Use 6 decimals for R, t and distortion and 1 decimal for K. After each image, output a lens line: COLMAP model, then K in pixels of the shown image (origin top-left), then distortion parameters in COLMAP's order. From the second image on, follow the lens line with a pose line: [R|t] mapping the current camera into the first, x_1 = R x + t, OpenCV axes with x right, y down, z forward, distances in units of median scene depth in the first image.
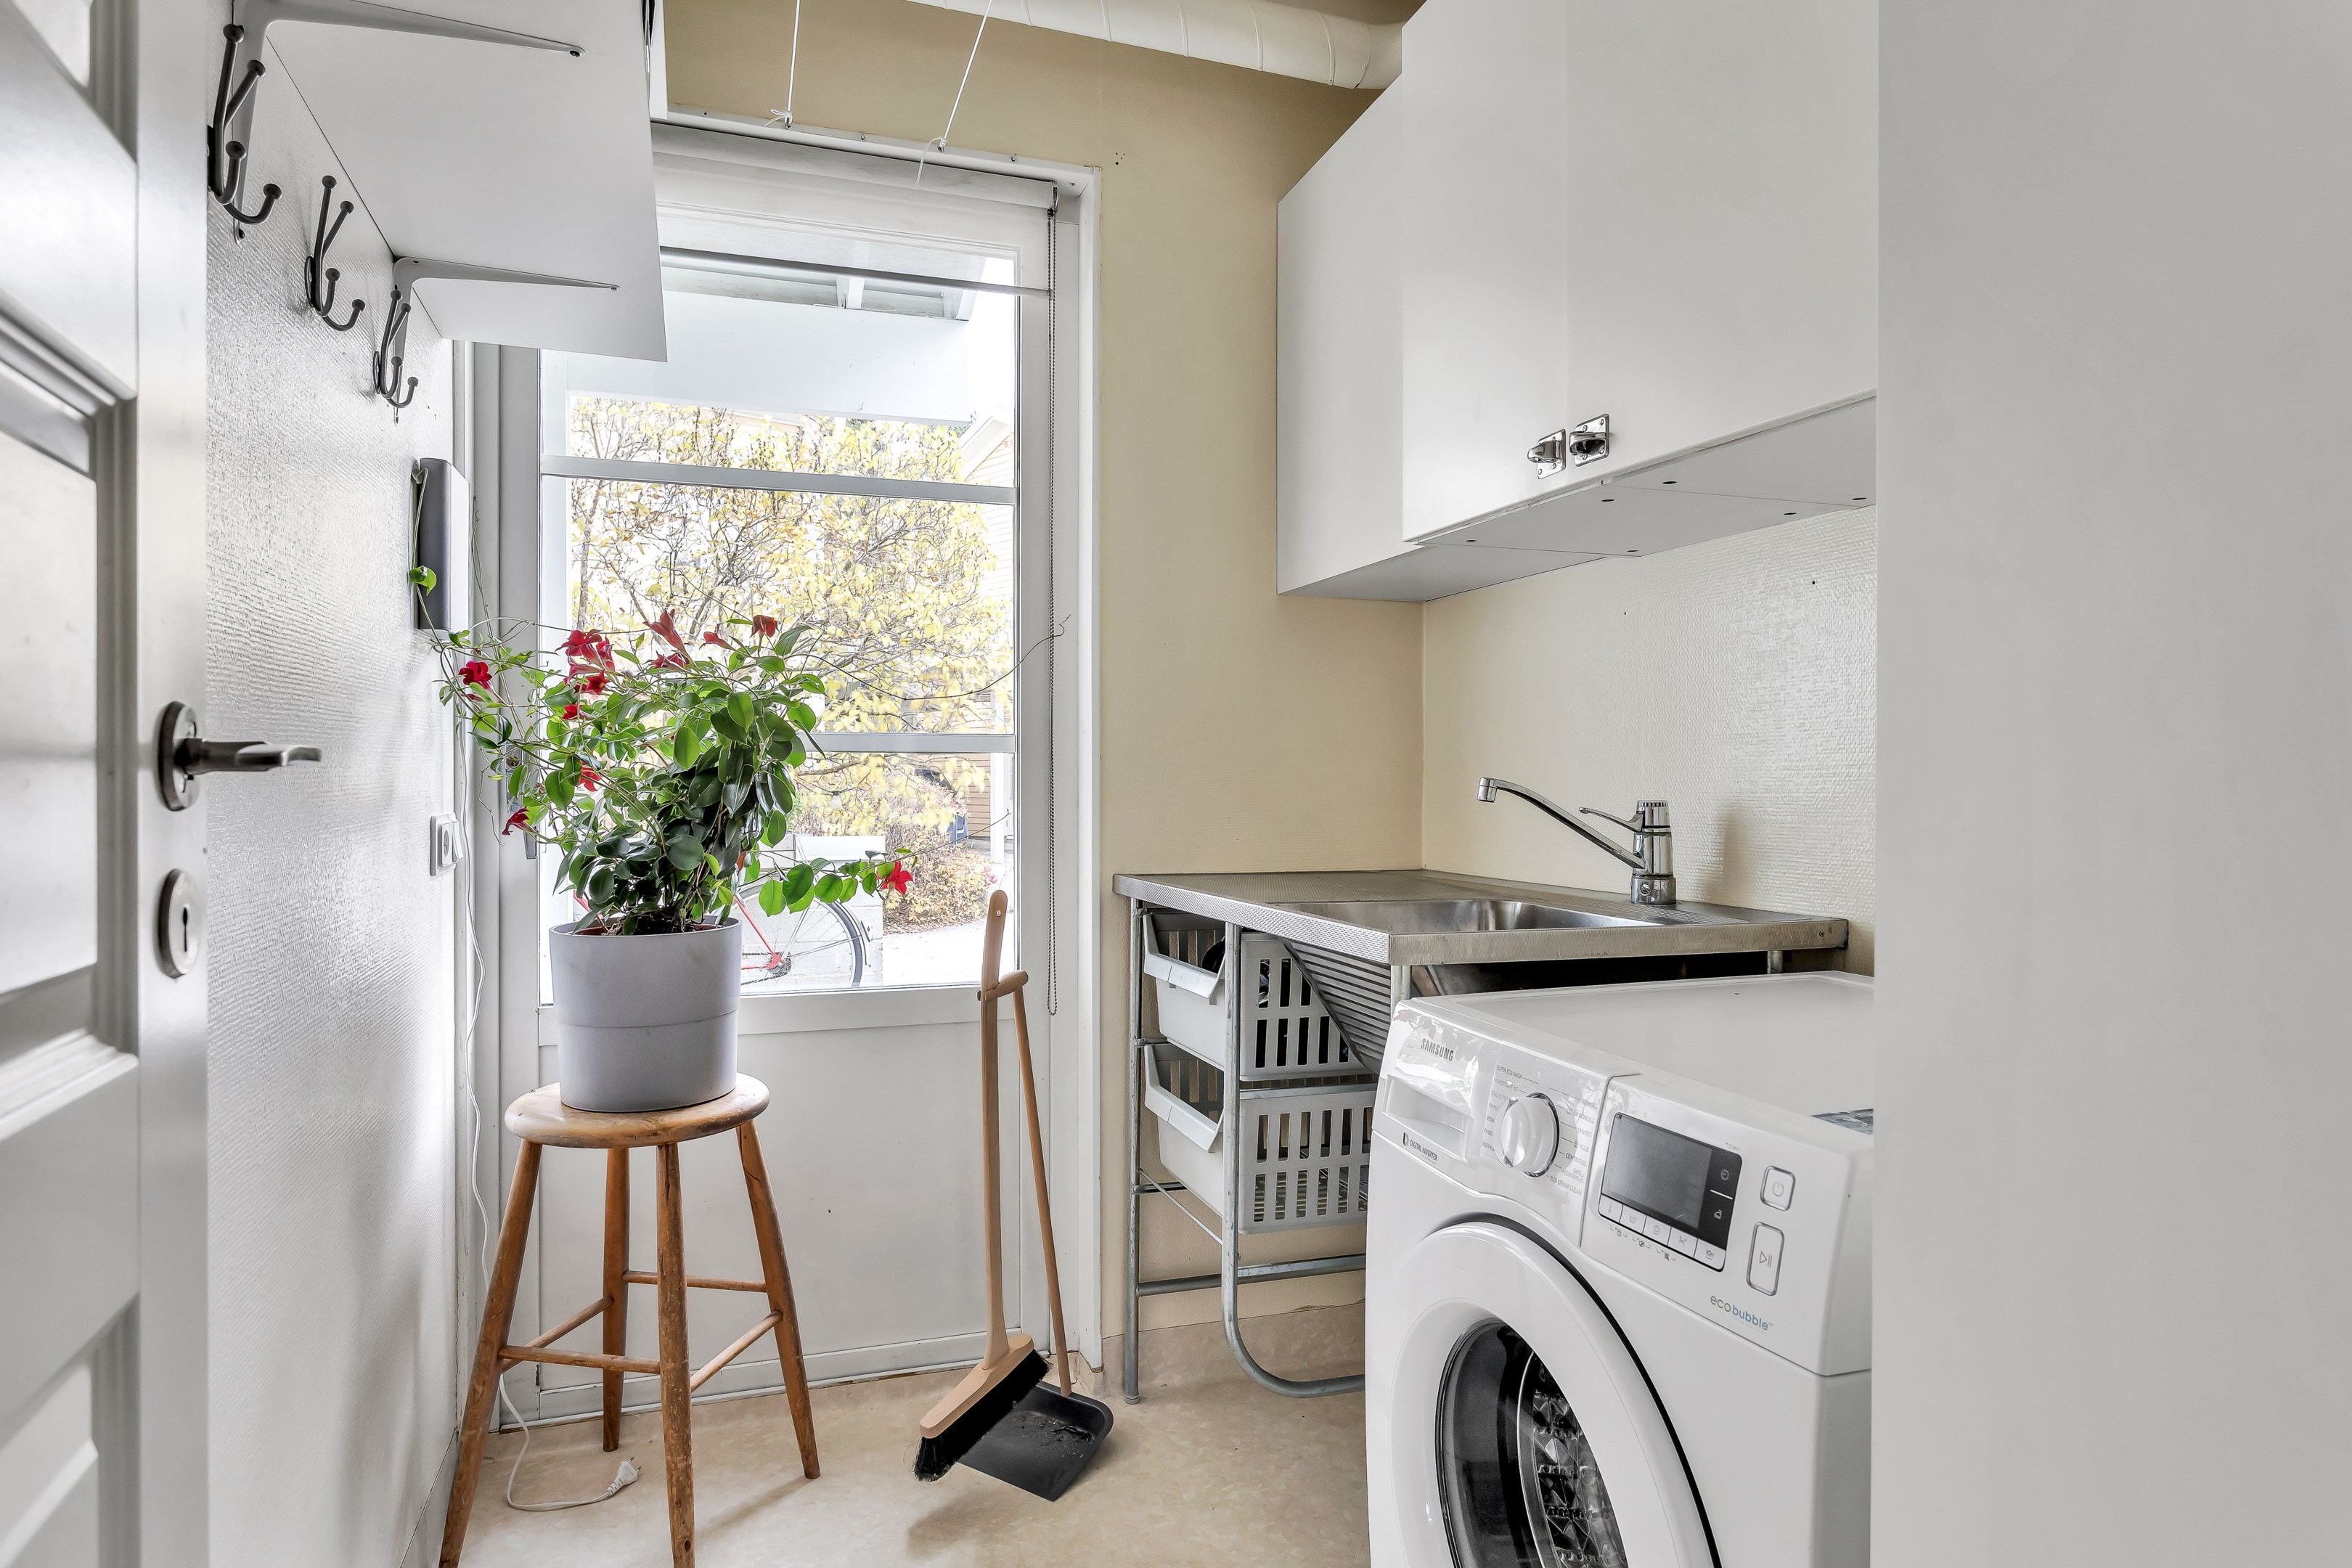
lens RADIAL K [[1344.5, 0, 1163.2], [0, 1344.5, 786.4], [0, 0, 1]] dist [-0.024744, -0.000013]
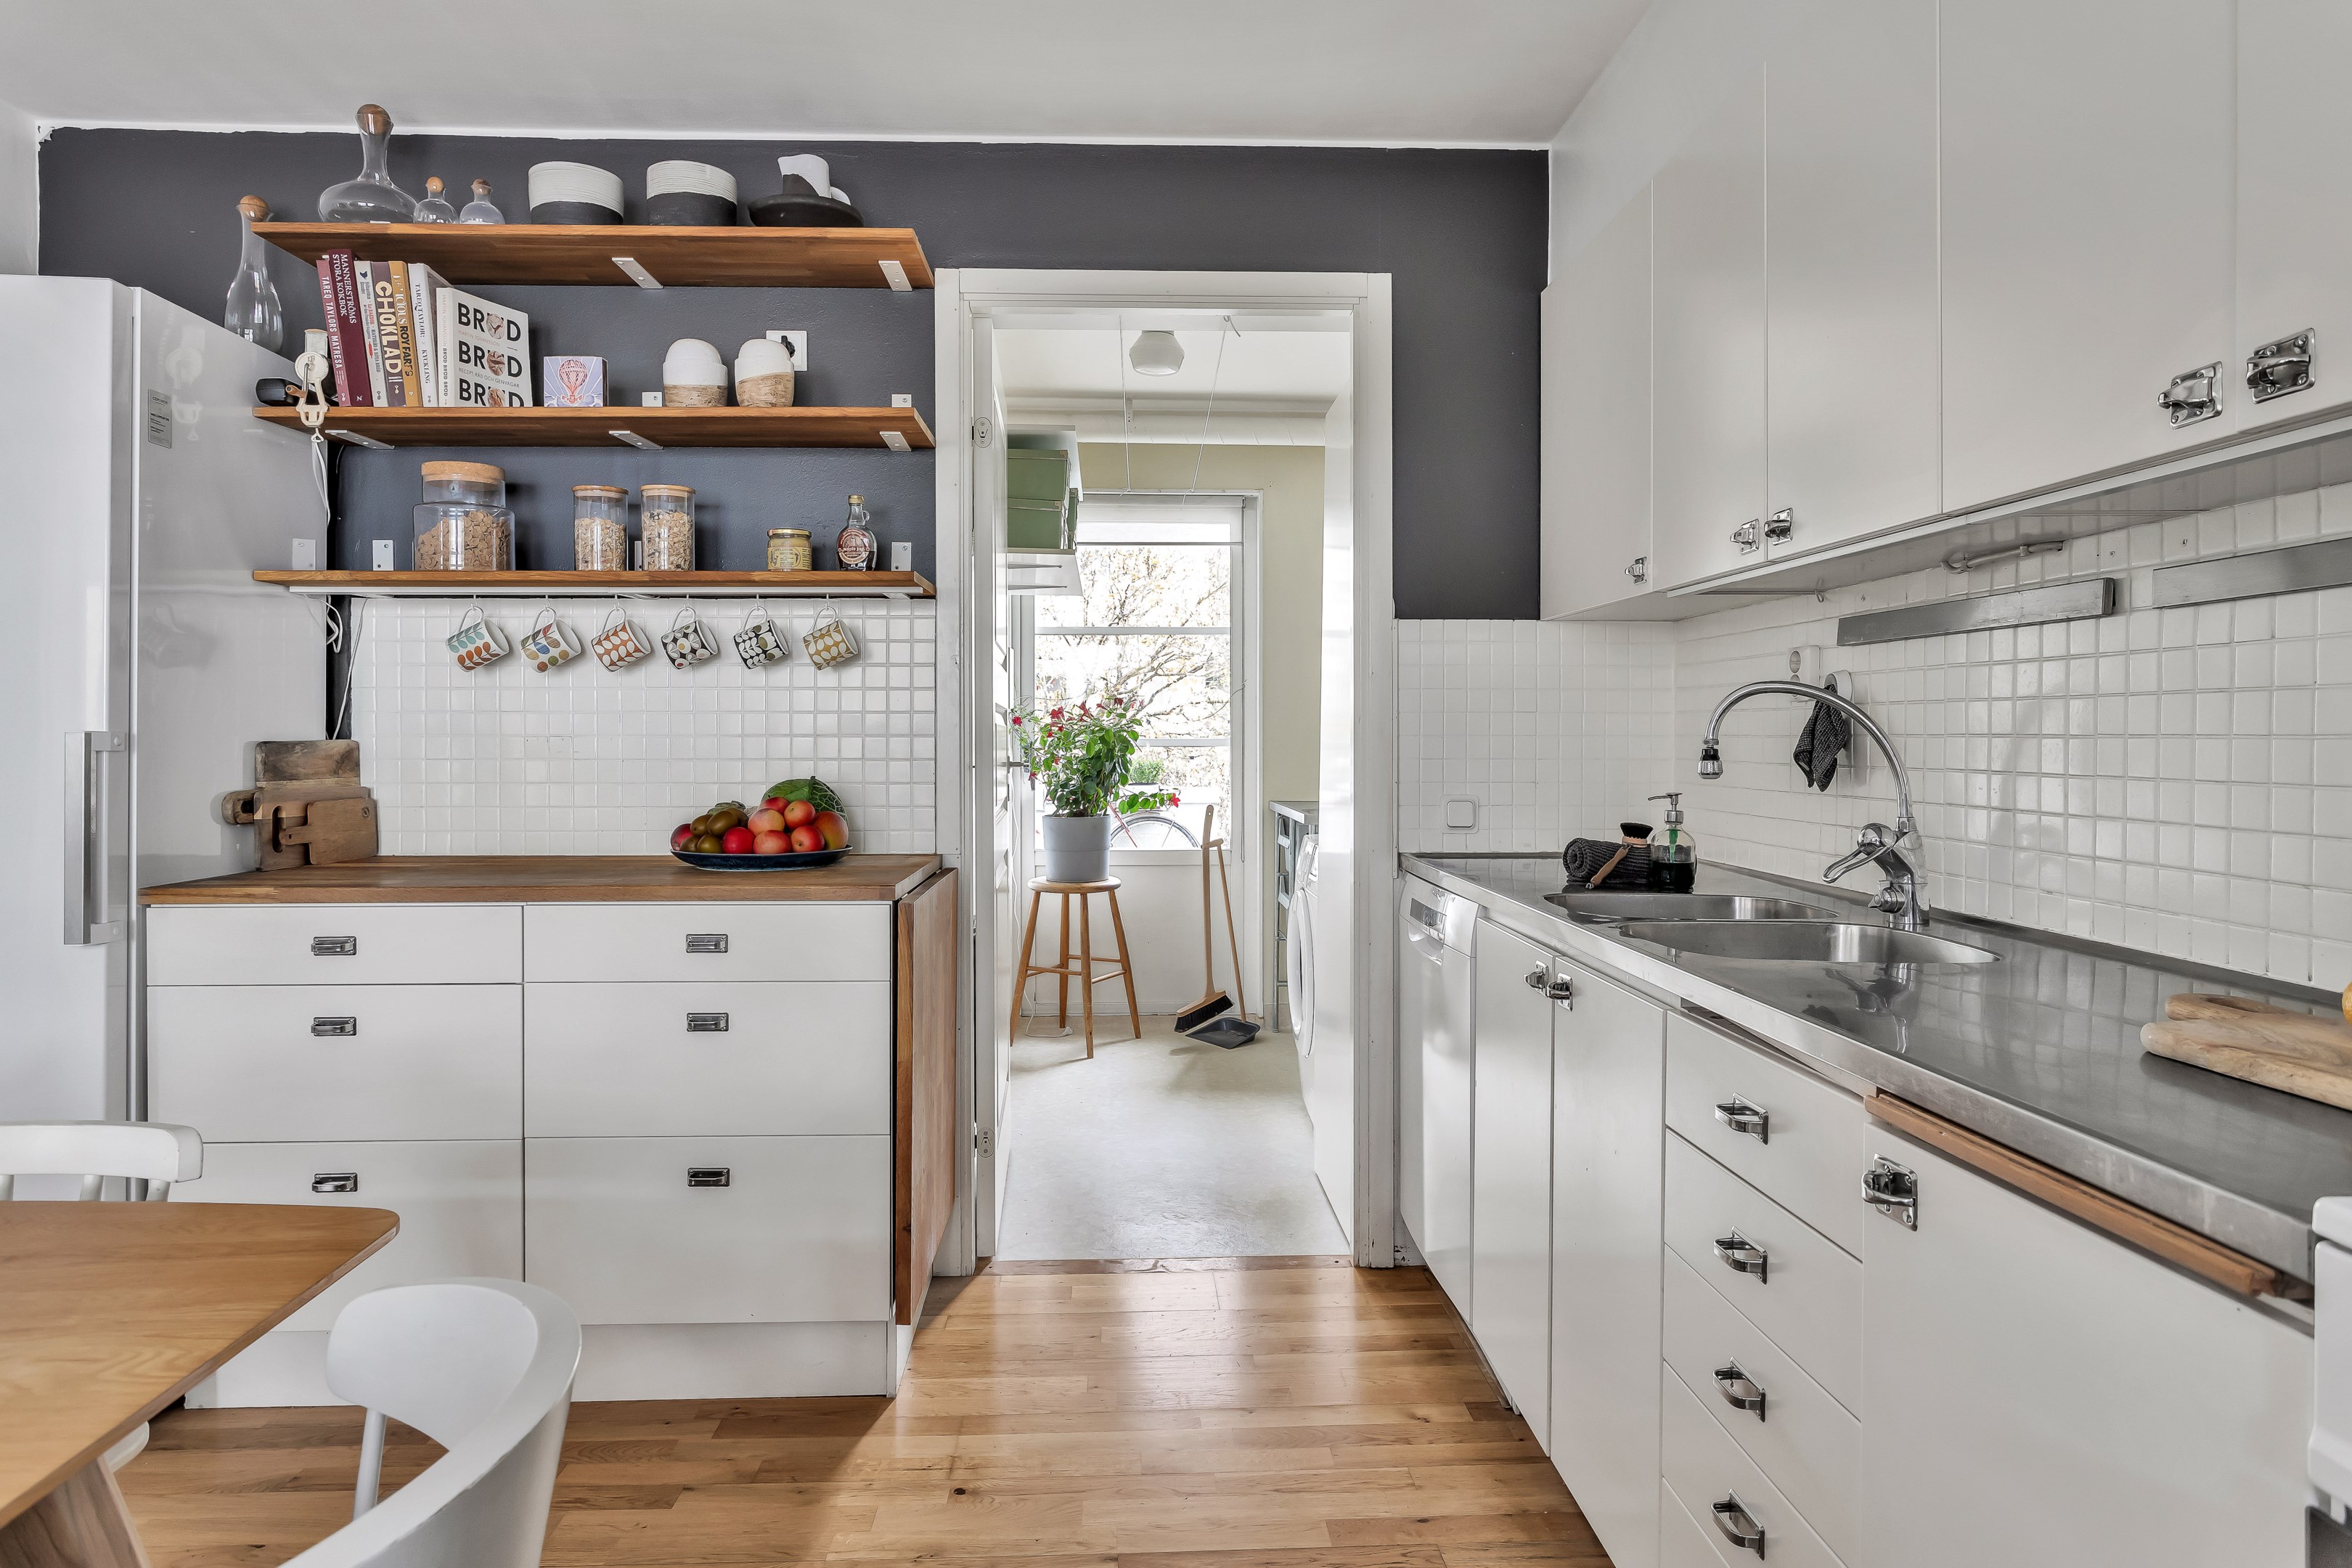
lens RADIAL K [[1344.5, 0, 1175.0], [0, 1344.5, 776.6], [0, 0, 1]] dist [-0.024744, -0.000013]
pose [[0.958168, 0.001327, -0.286203, 0.552064], [0.002630, 0.999906, 0.013440, -0.007870], [0.286194, -0.013630, 0.958075, -1.463794]]
